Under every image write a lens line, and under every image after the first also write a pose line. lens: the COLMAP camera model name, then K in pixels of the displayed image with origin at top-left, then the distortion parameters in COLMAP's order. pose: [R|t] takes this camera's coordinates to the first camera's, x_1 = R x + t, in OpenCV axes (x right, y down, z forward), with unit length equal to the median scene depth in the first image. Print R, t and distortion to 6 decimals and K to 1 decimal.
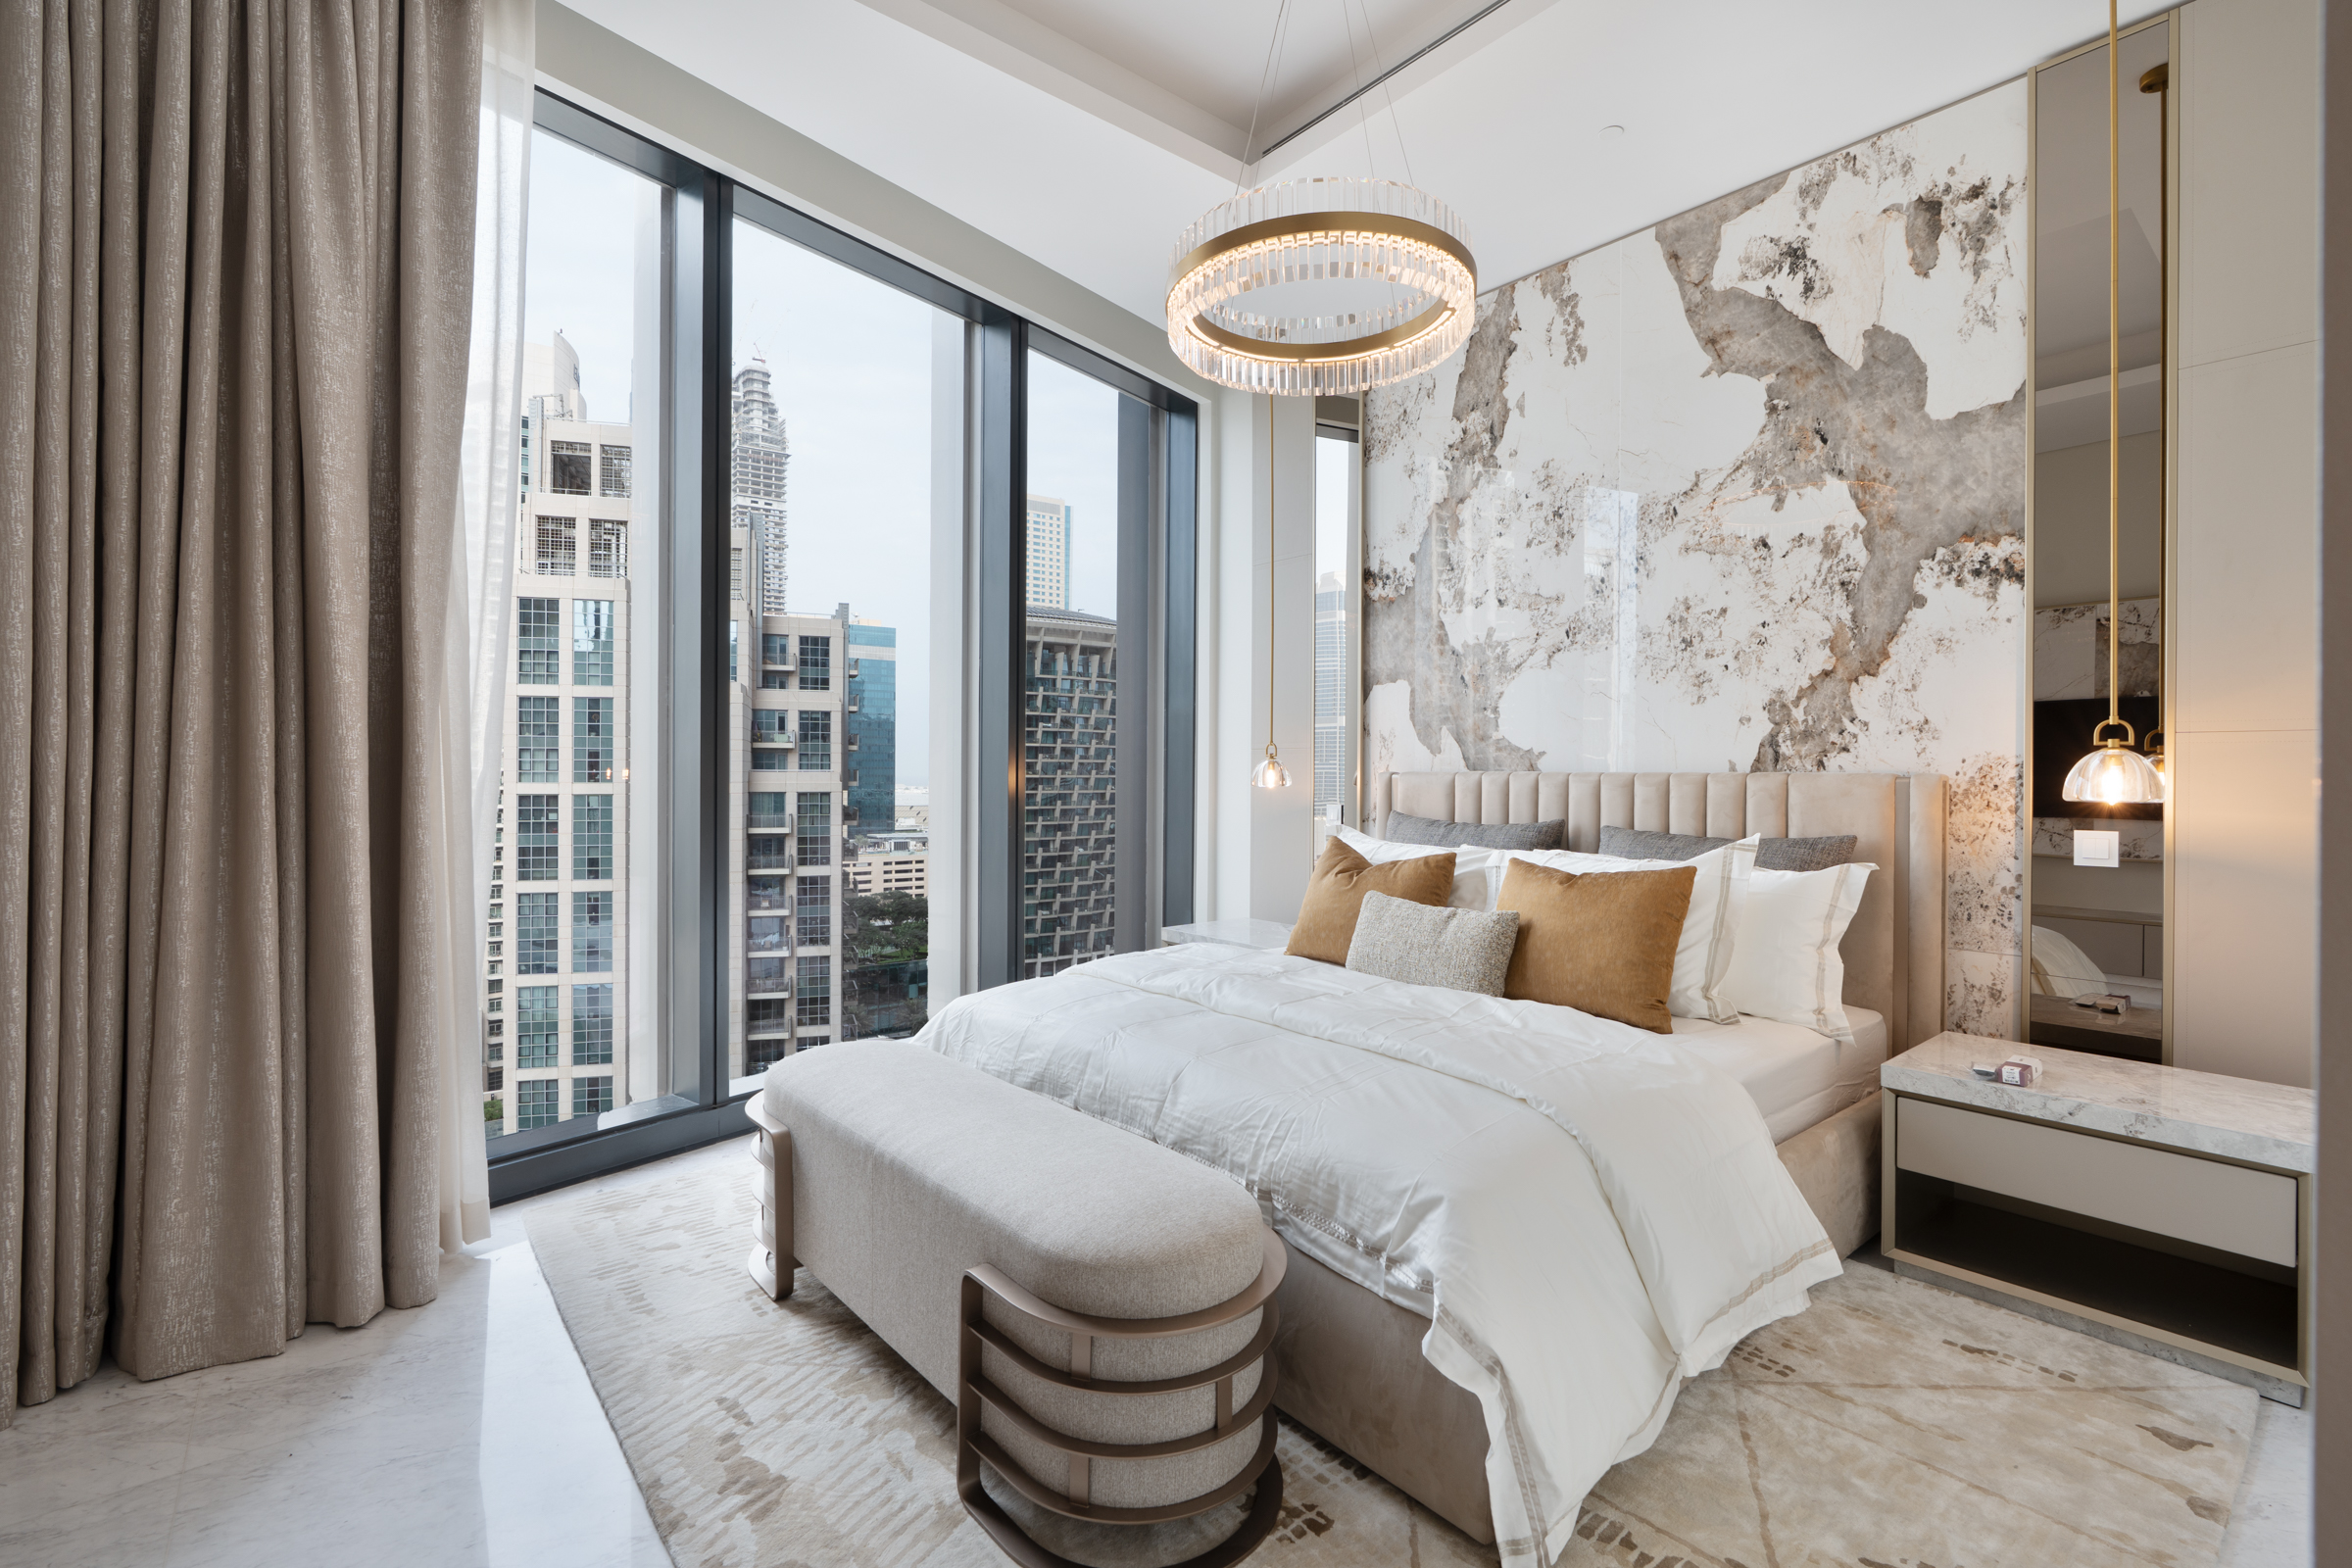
lens RADIAL K [[1059.4, 0, 1163.3], [0, 1059.4, 776.0], [0, 0, 1]] dist [-0.015788, 0.002224]
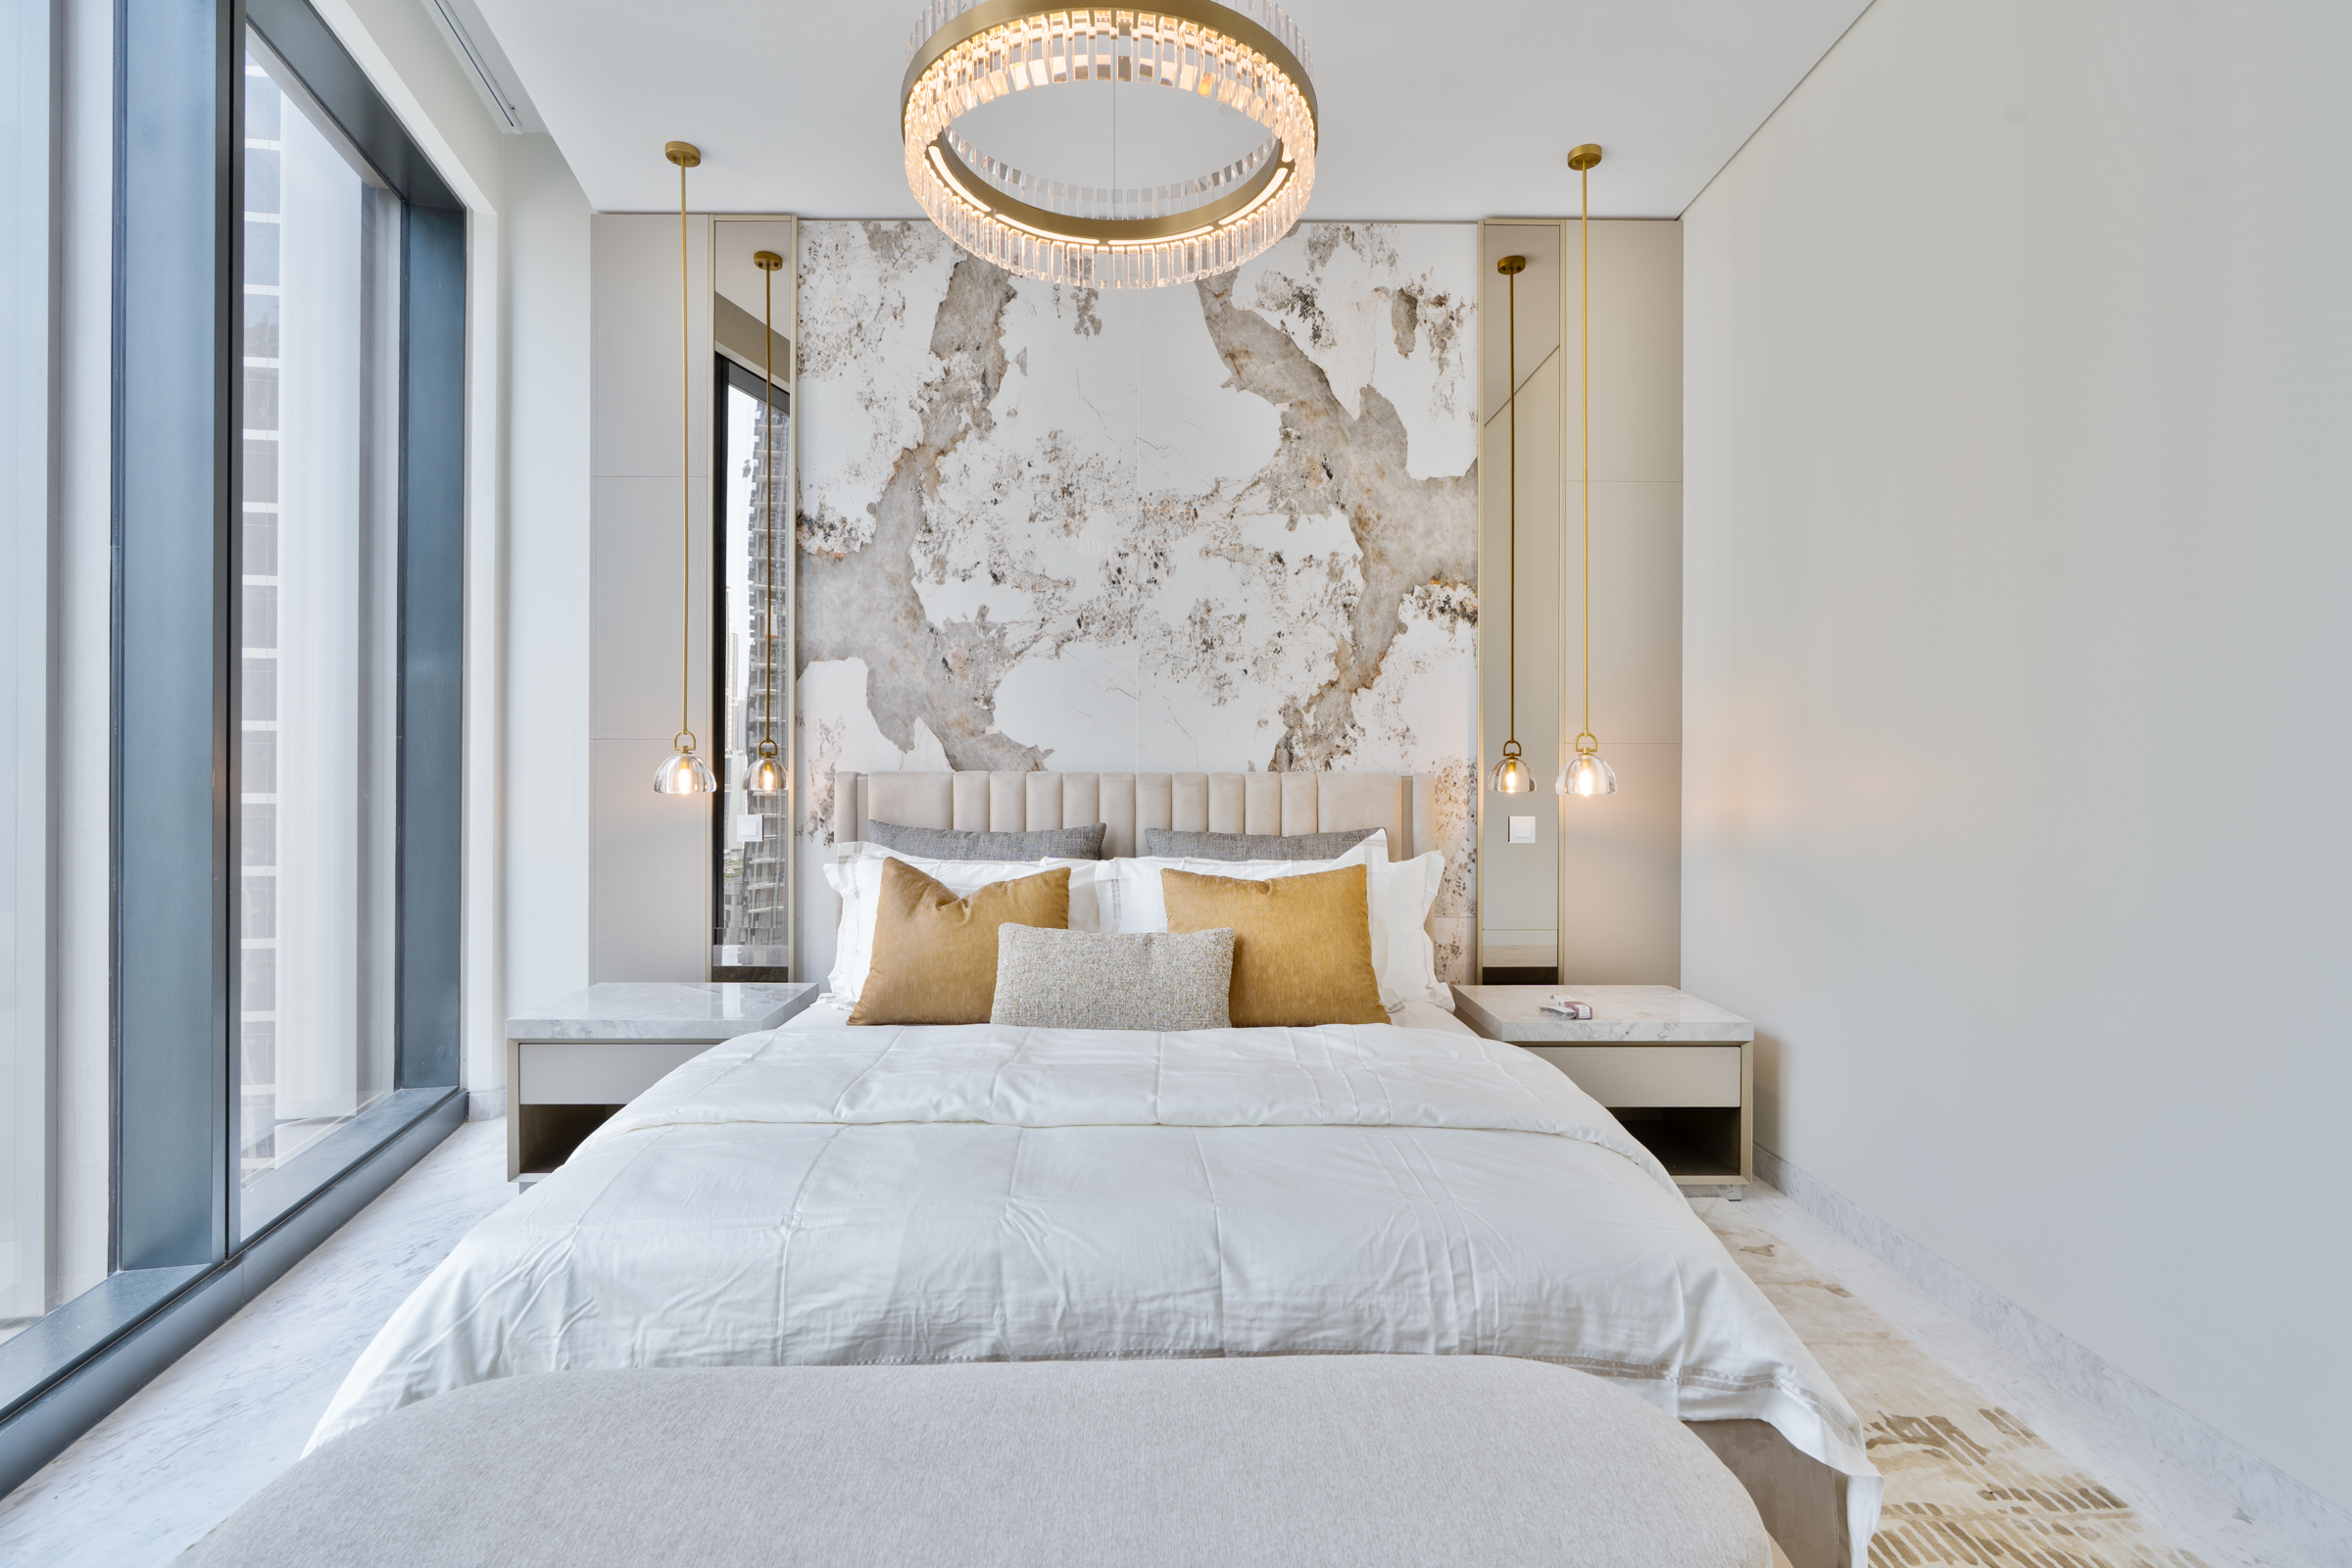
lens RADIAL K [[1059.4, 0, 1175.5], [0, 1059.4, 775.5], [0, 0, 1]] dist [-0.015788, 0.002224]
pose [[0.616497, -0.003648, 0.787349, -0.346391], [0.003341, 0.999992, 0.002016, -0.002566], [-0.787350, 0.001388, 0.616505, 0.419844]]
